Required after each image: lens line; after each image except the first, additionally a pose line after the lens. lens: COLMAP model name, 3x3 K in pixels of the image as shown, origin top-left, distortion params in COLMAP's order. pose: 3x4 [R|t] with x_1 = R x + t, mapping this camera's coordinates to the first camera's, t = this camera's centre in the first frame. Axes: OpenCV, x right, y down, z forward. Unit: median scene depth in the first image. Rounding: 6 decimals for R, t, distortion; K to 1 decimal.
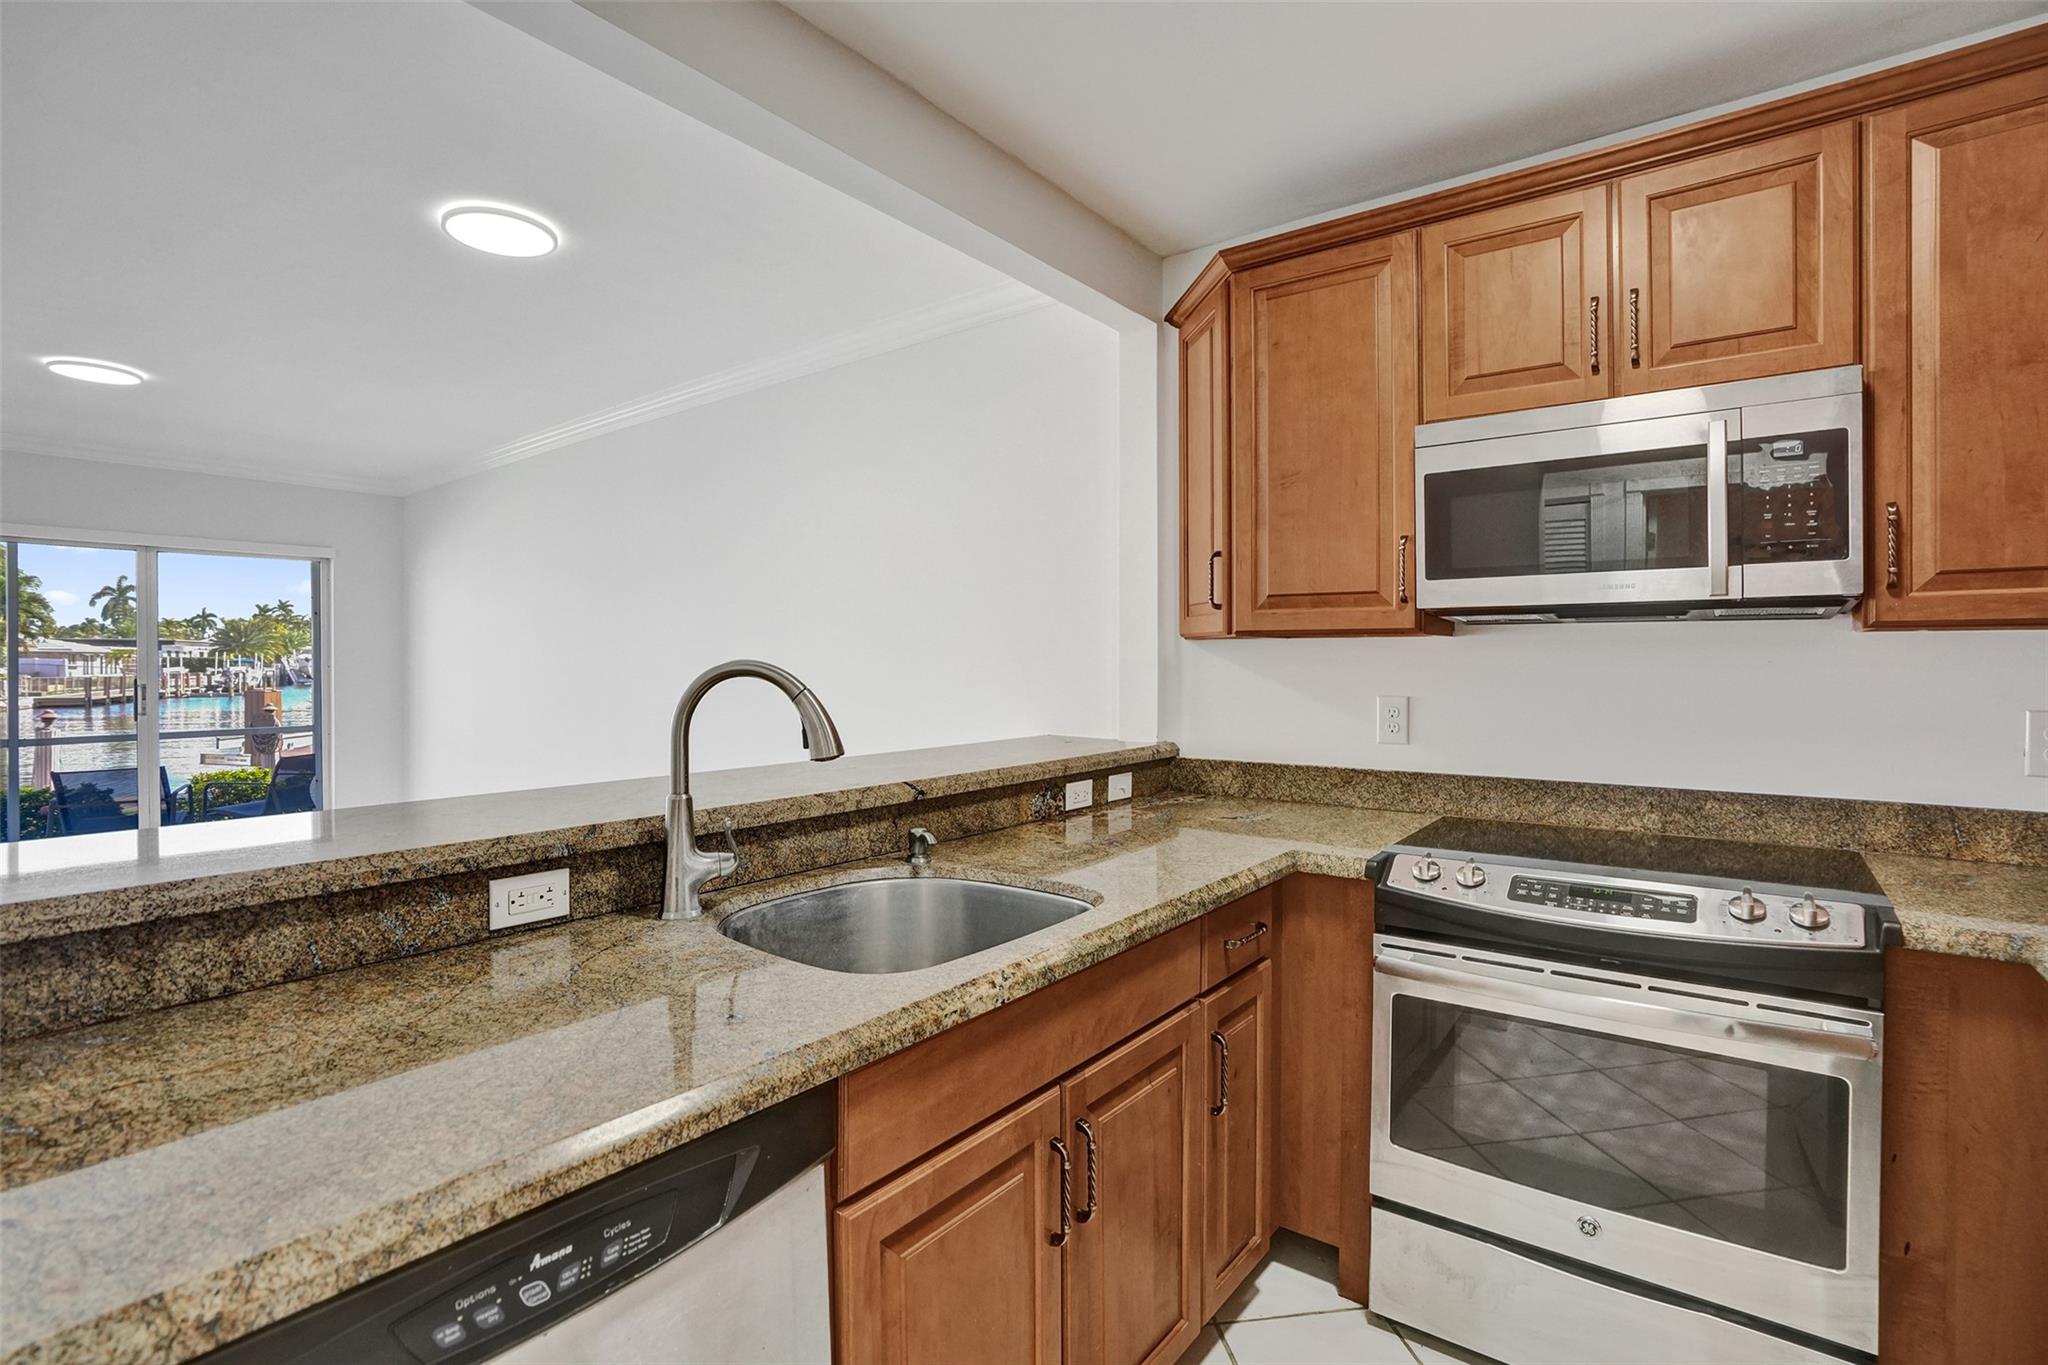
lens RADIAL K [[957.3, 0, 1027.6], [0, 957.3, 669.2], [0, 0, 1]] dist [-0.055683, 0.021151]
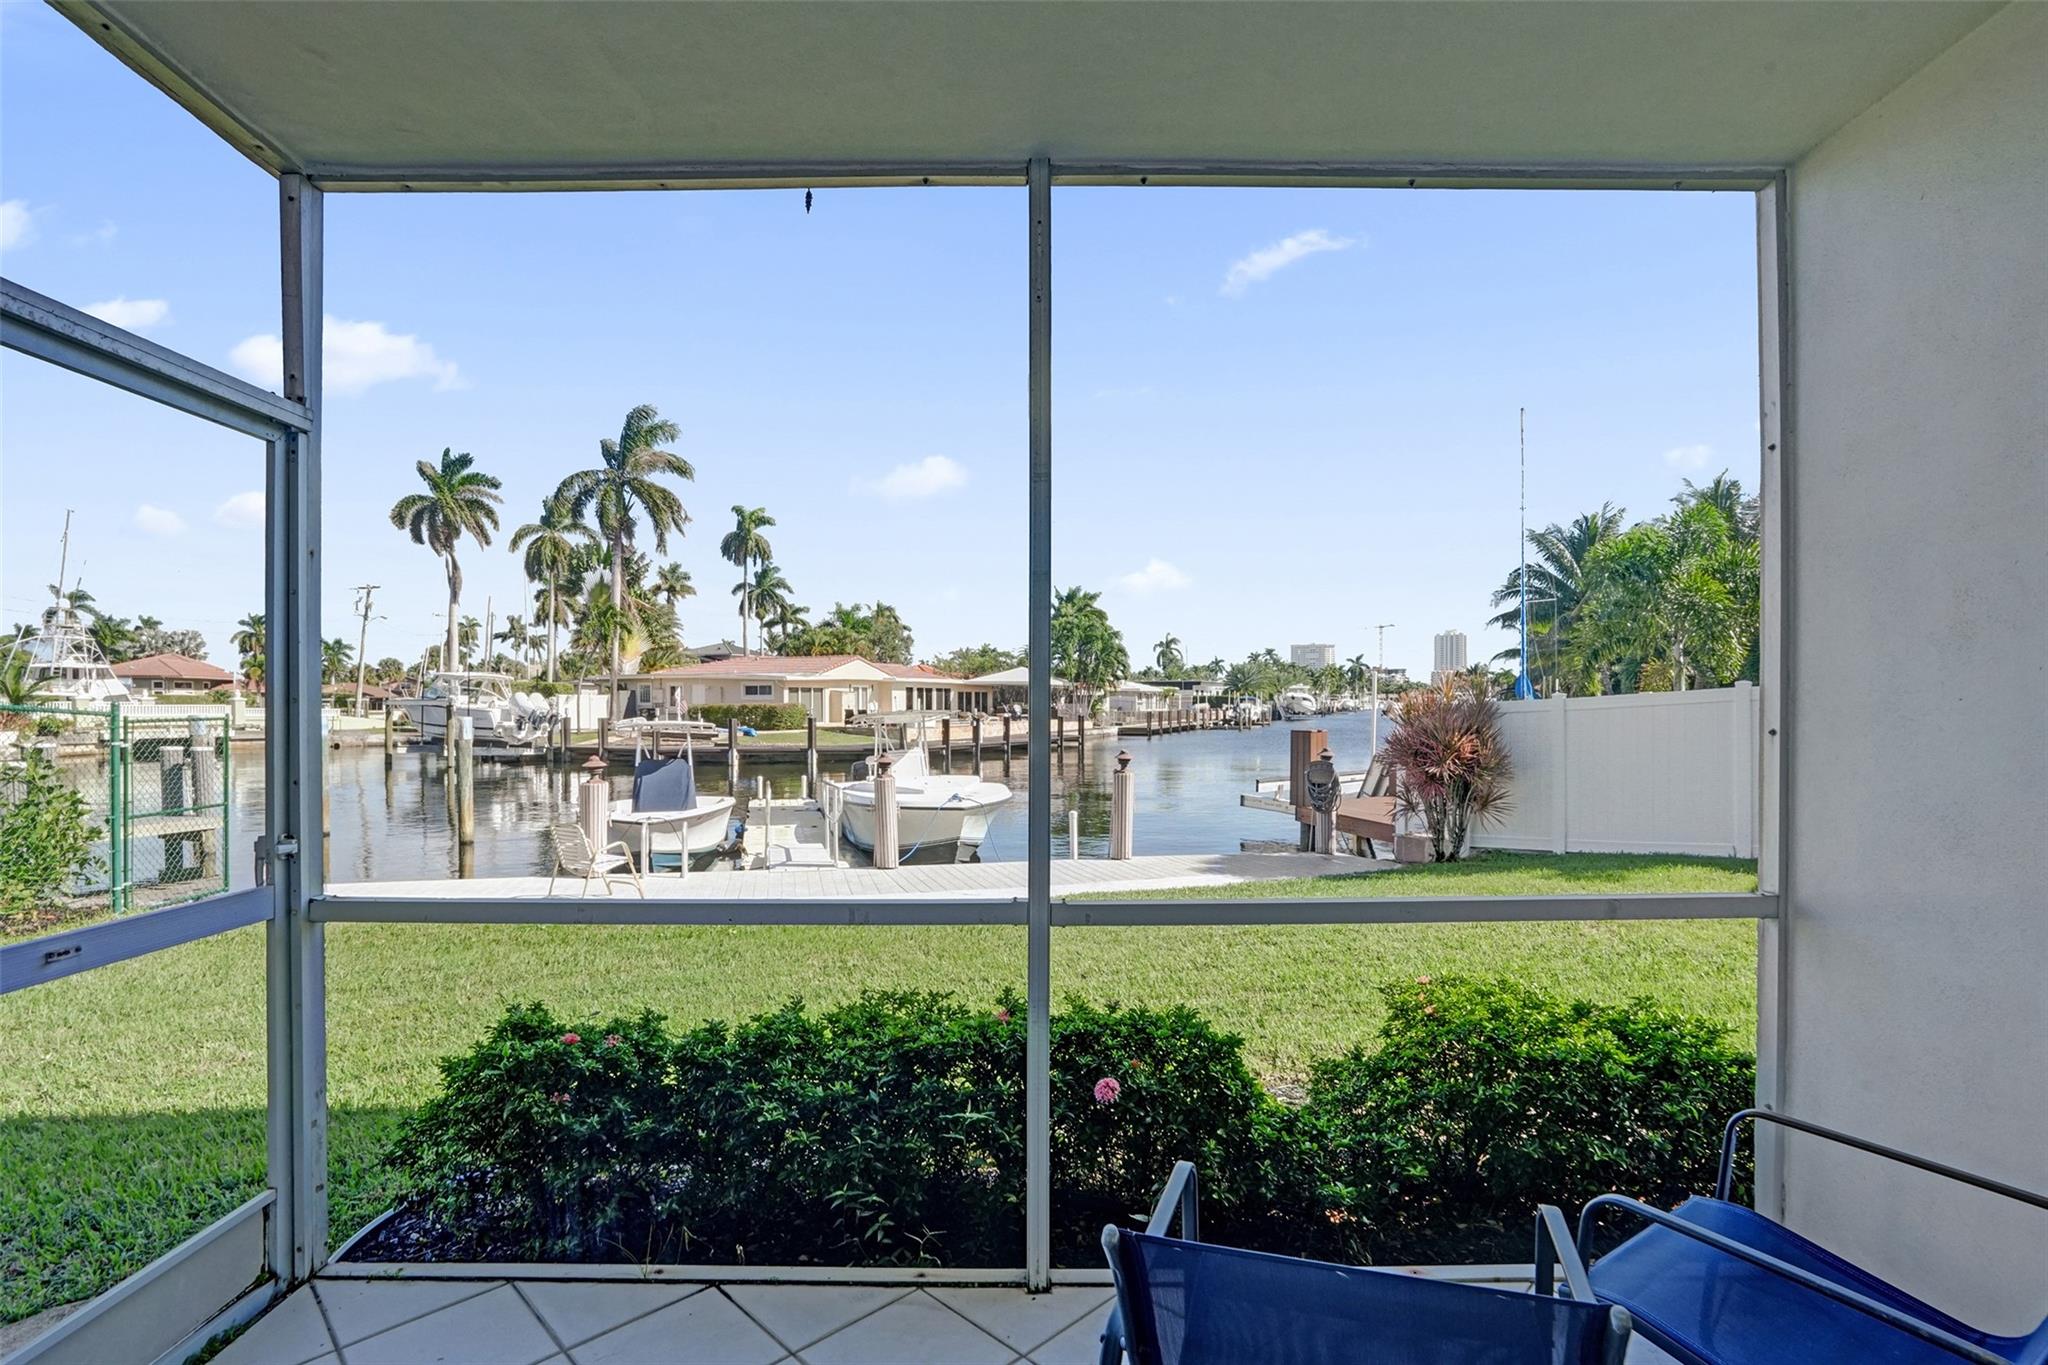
lens RADIAL K [[957.3, 0, 1044.5], [0, 957.3, 671.5], [0, 0, 1]] dist [-0.055683, 0.021151]
pose [[0.620724, -0.025482, -0.783615, -2.829198], [-0.003732, 0.999364, -0.035454, 0.032027], [0.784021, 0.024932, 0.620234, 2.688248]]
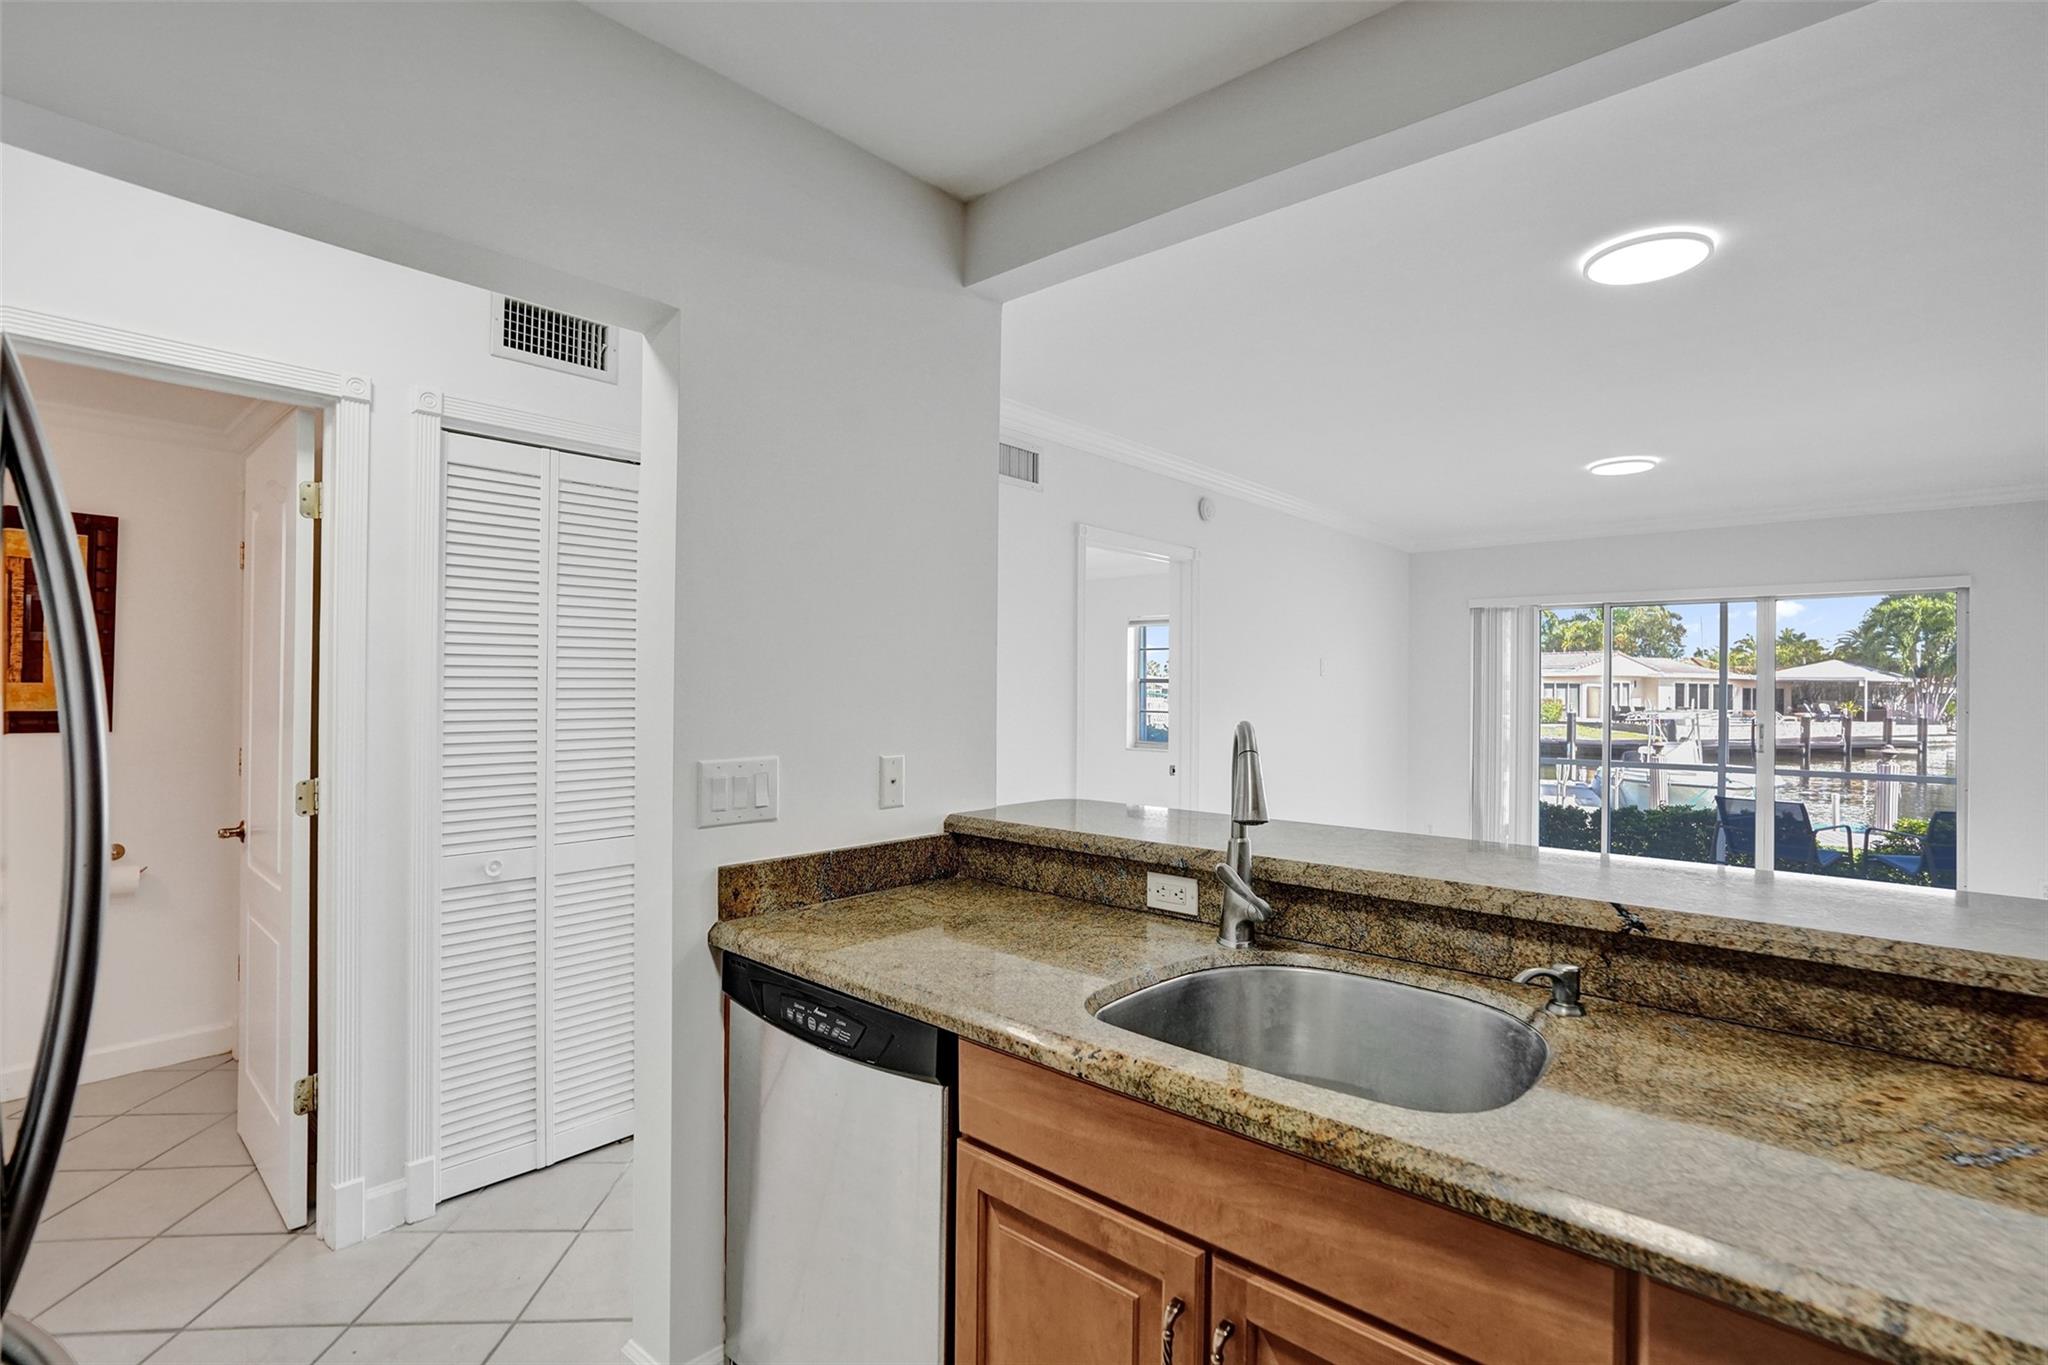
lens RADIAL K [[957.3, 0, 999.7], [0, 957.3, 690.1], [0, 0, 1]] dist [-0.055683, 0.021151]
pose [[-0.098862, -0.000341, -0.995101, 0.615830], [-0.015791, 0.999875, 0.001227, -0.031852], [0.994976, 0.015835, -0.098855, 0.643569]]
